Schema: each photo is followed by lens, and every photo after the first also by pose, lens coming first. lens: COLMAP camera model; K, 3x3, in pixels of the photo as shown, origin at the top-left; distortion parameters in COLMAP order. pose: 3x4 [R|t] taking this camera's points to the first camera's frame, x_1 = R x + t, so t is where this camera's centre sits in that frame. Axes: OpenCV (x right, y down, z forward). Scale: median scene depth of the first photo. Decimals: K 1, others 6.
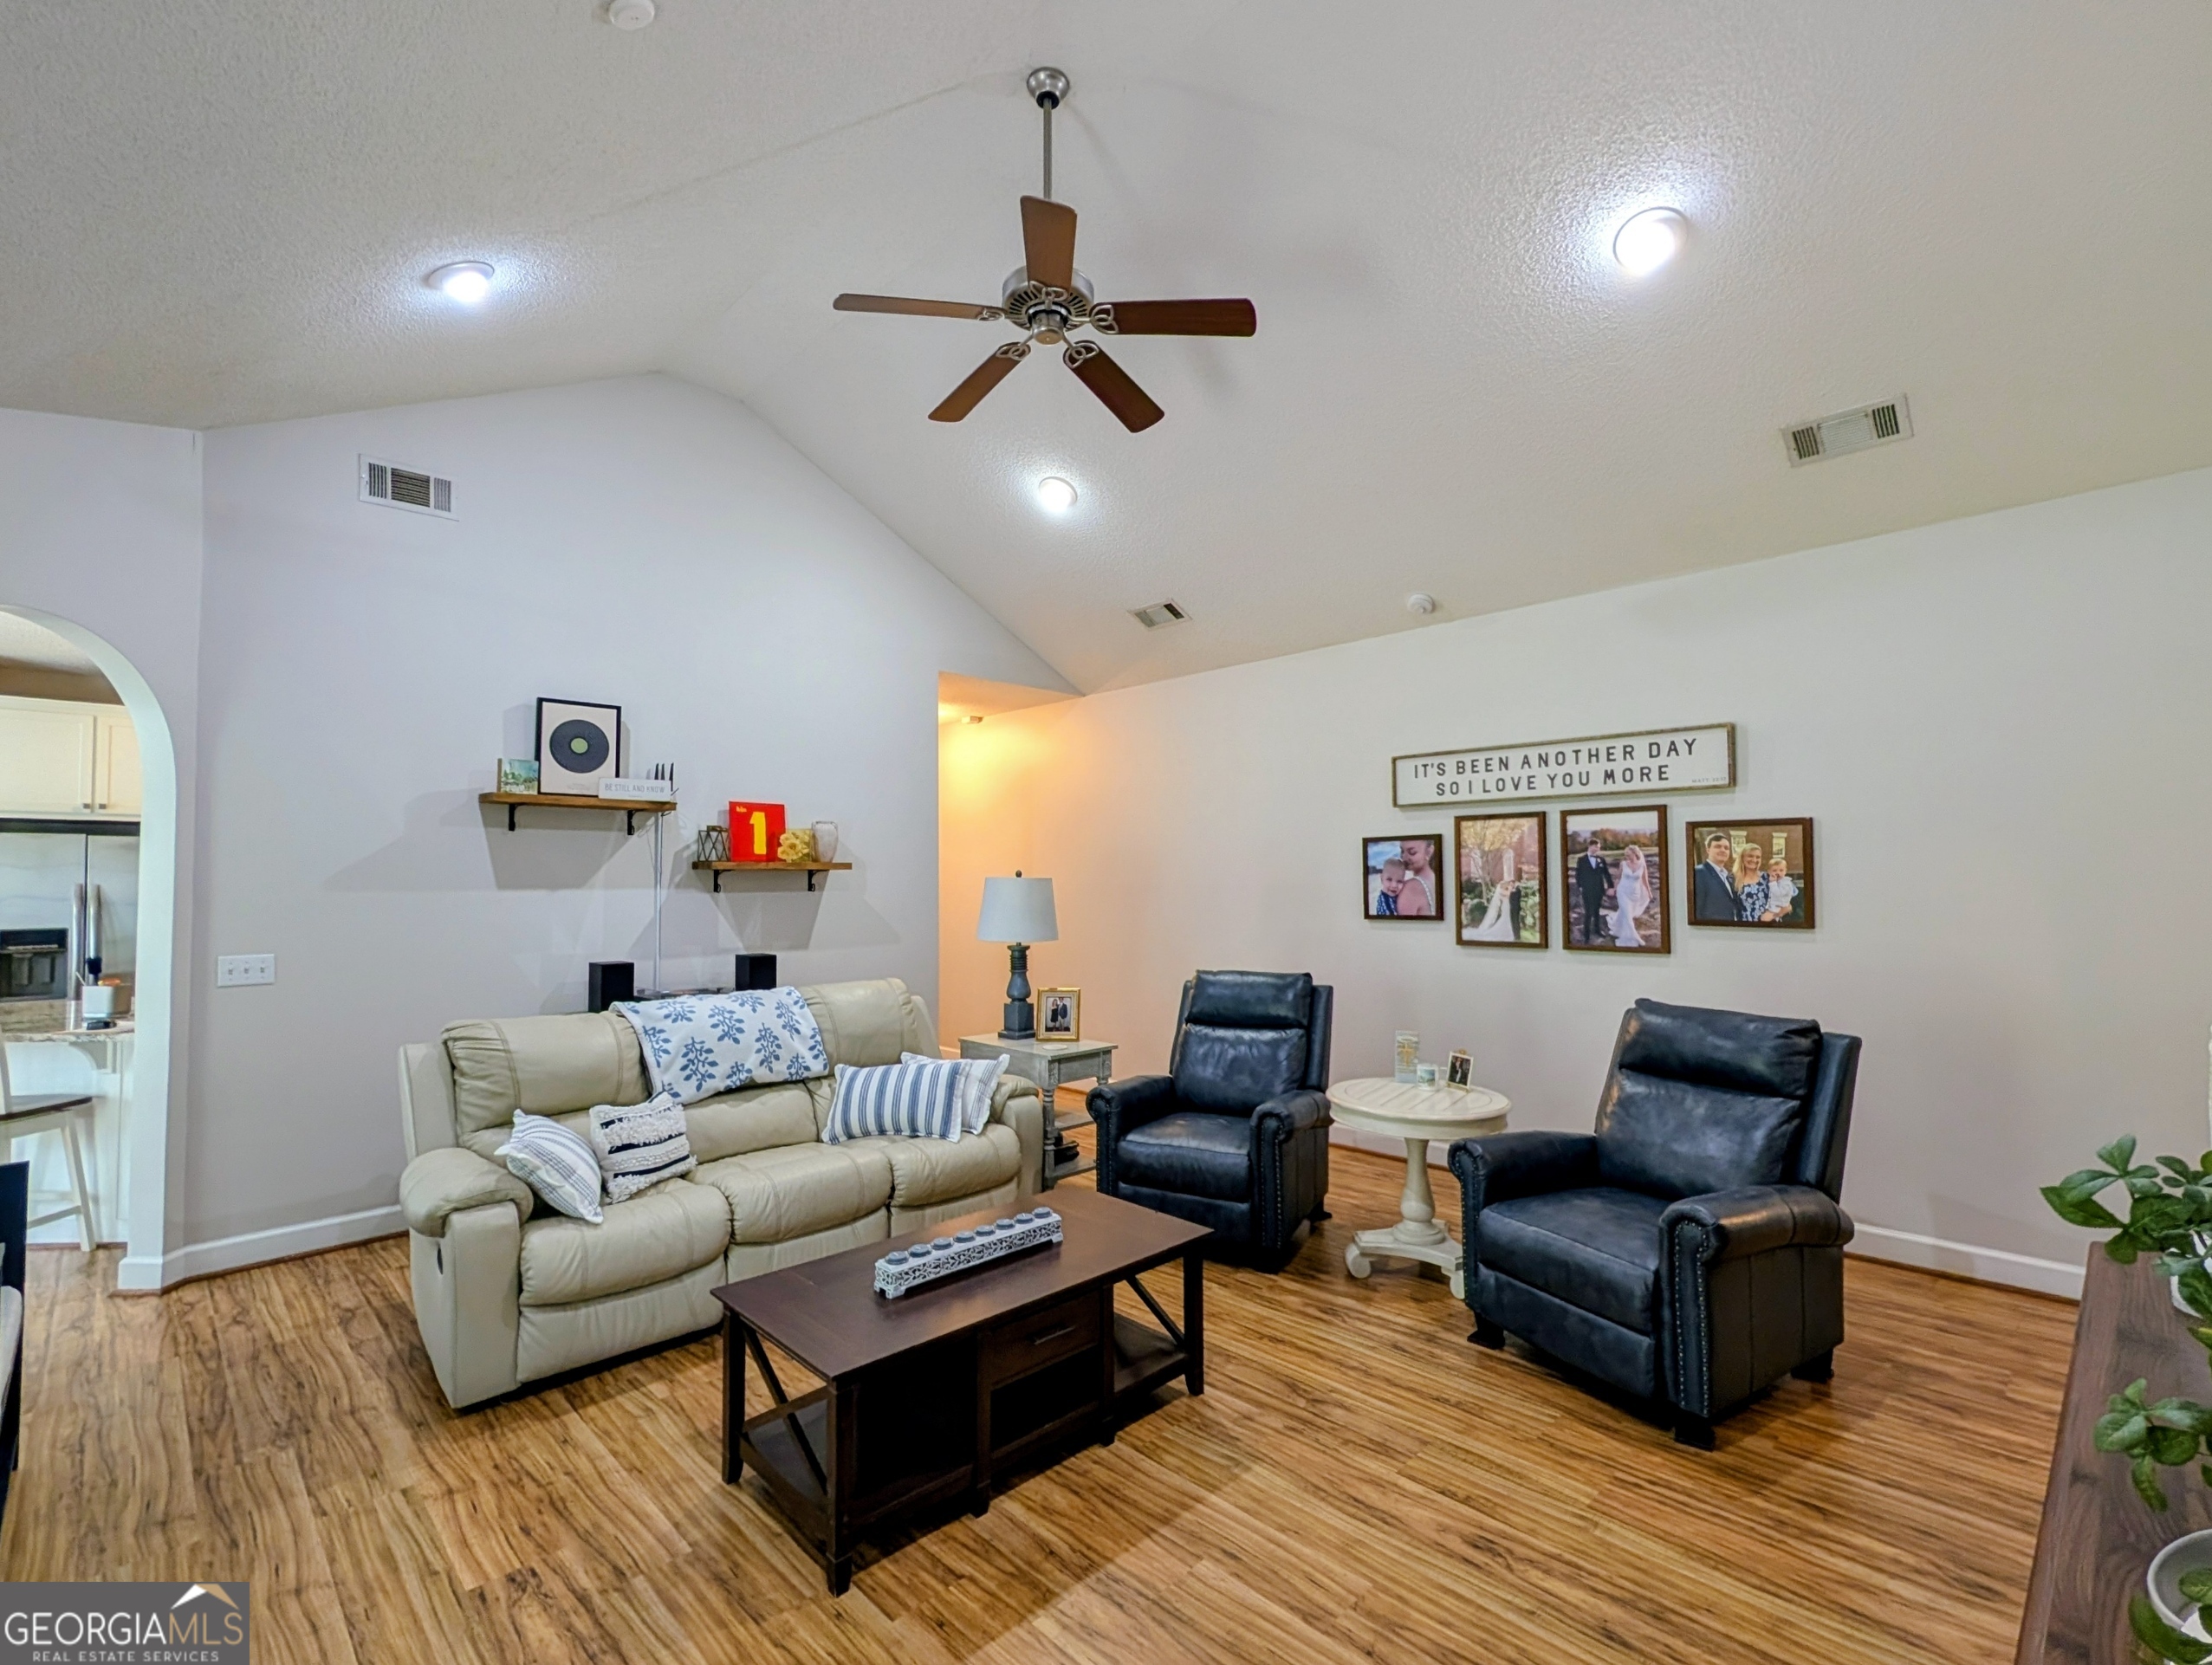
lens RADIAL K [[1004.3, 0, 1101.7], [0, 1004.3, 844.3], [0, 0, 1]] dist [-0.000197, 0.001135]
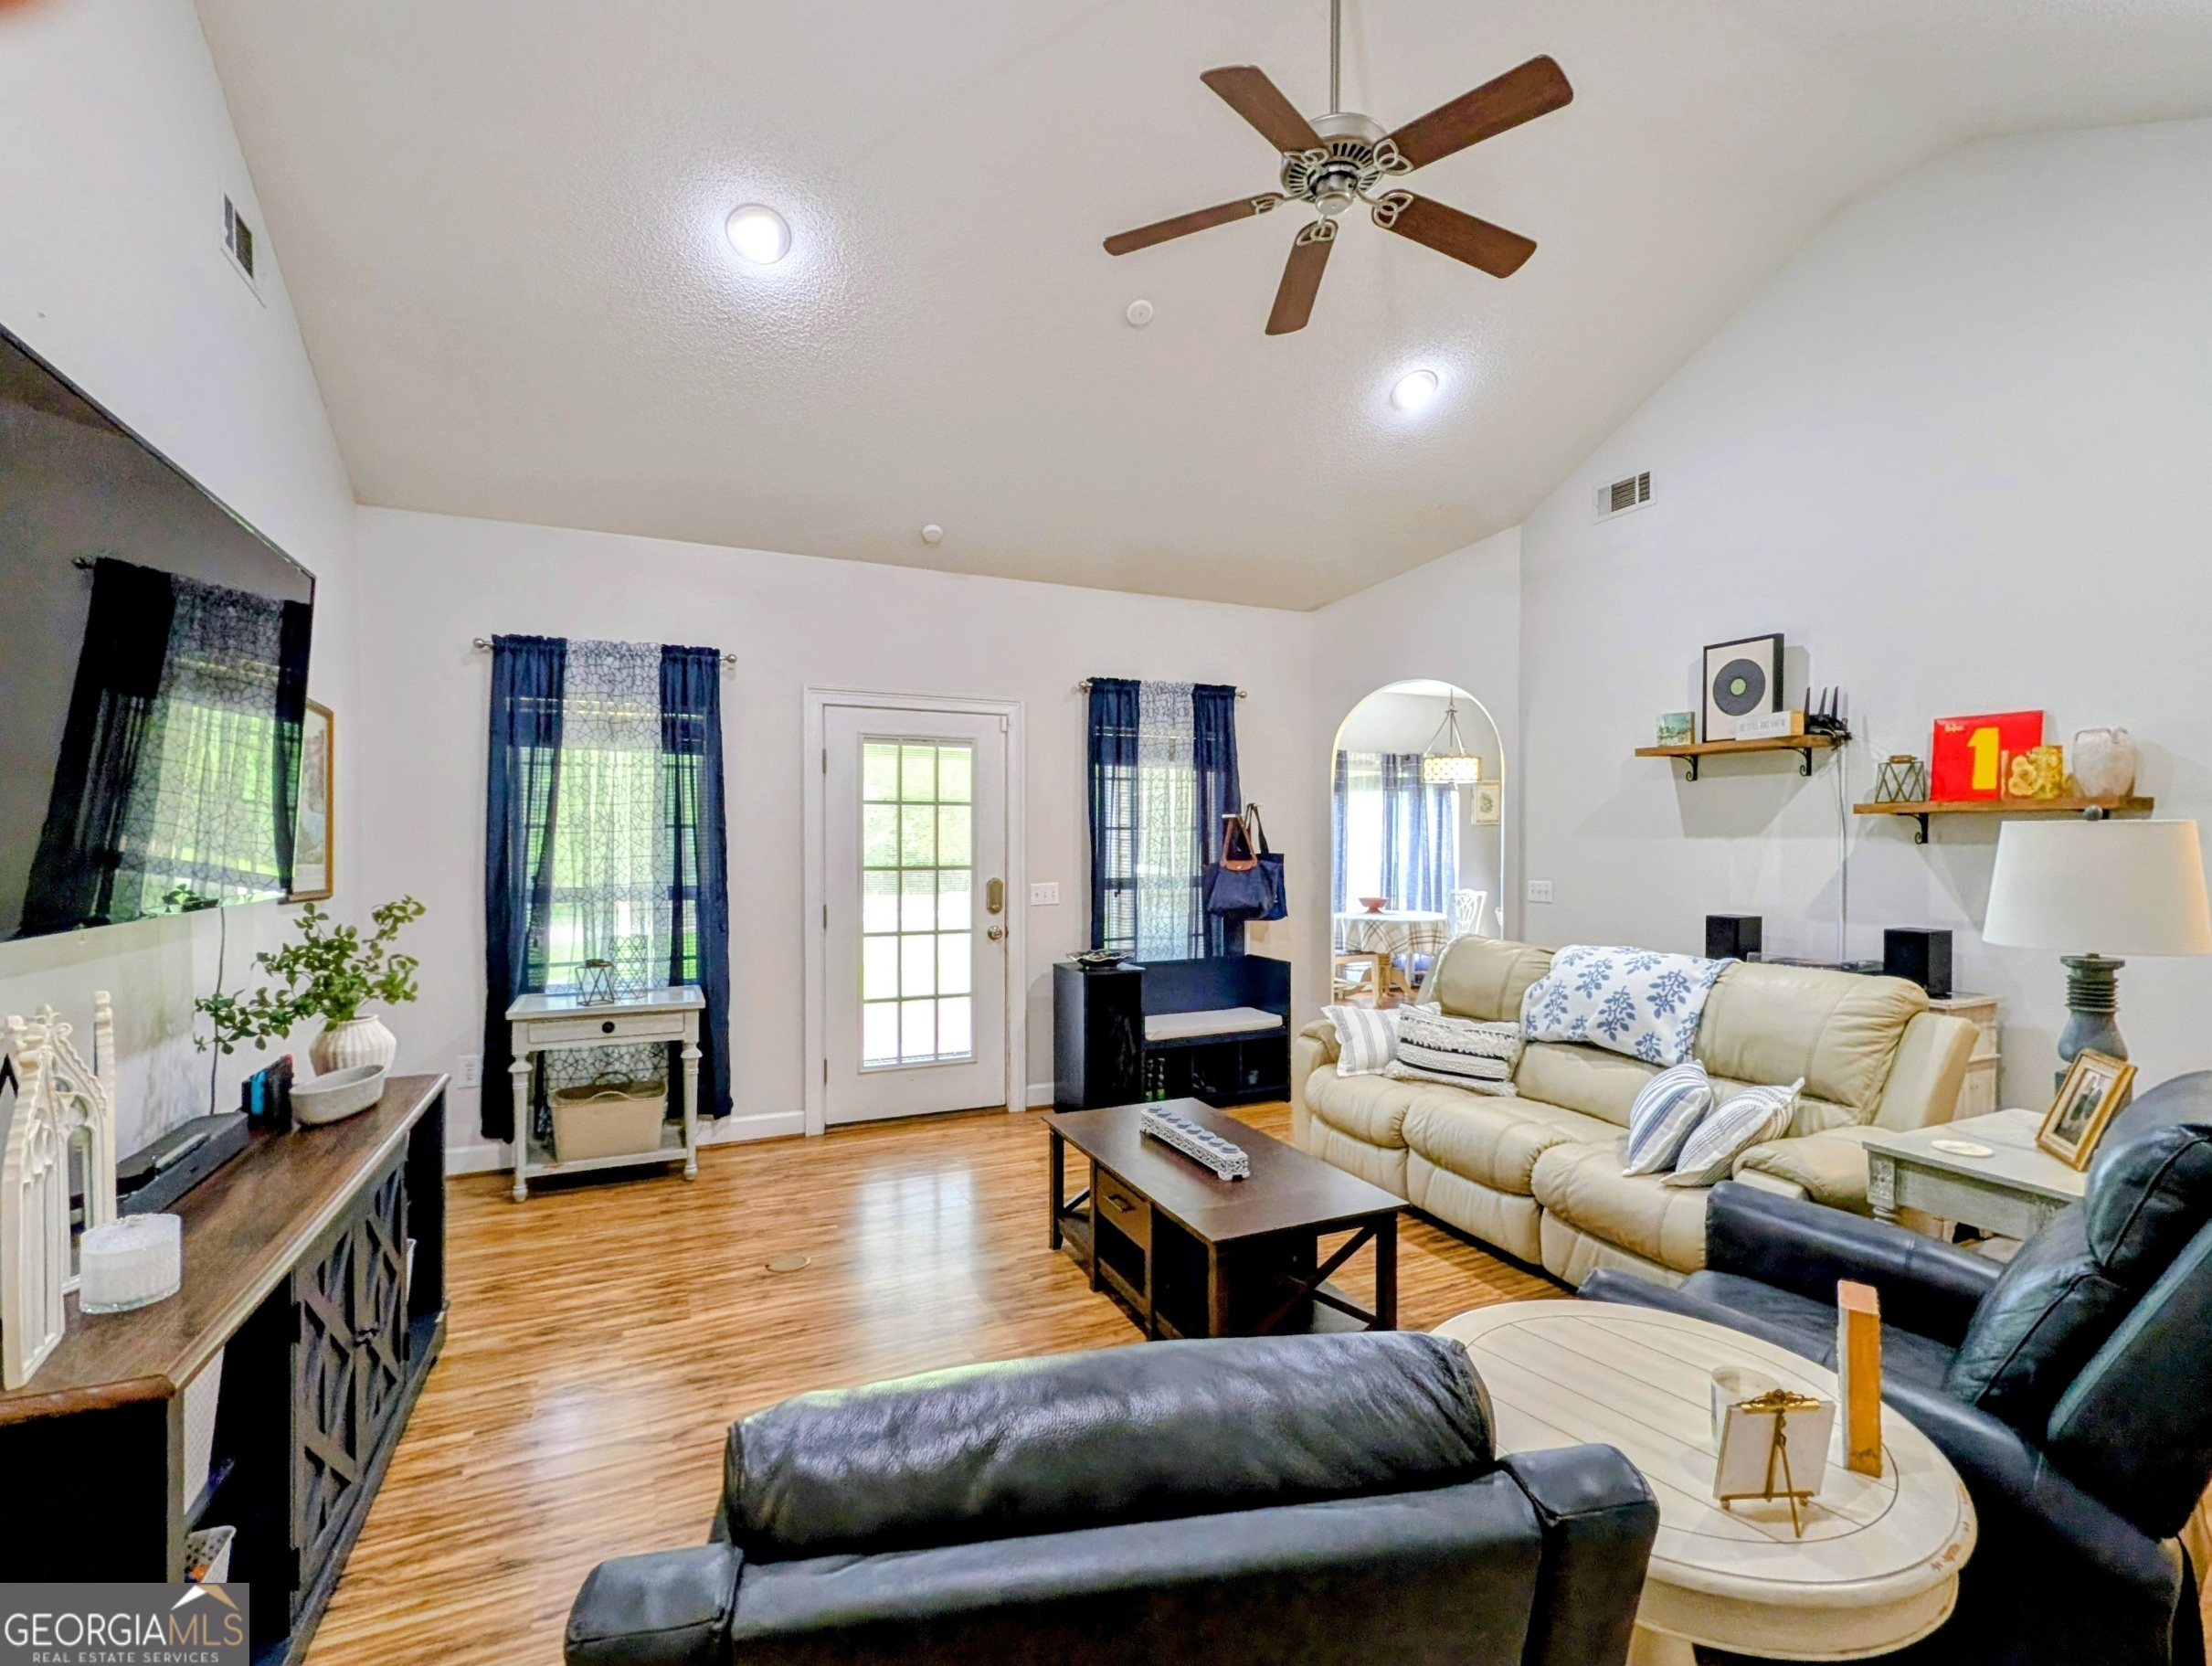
lens RADIAL K [[1004.5, 0, 1103.1], [0, 1004.5, 837.3], [0, 0, 1]] dist [-0.000197, 0.001135]
pose [[-0.340133, 0.009641, -0.940328, 0.507843], [0.036233, 0.999339, -0.002860, 0.022316], [0.939679, -0.035044, -0.340258, 0.654971]]
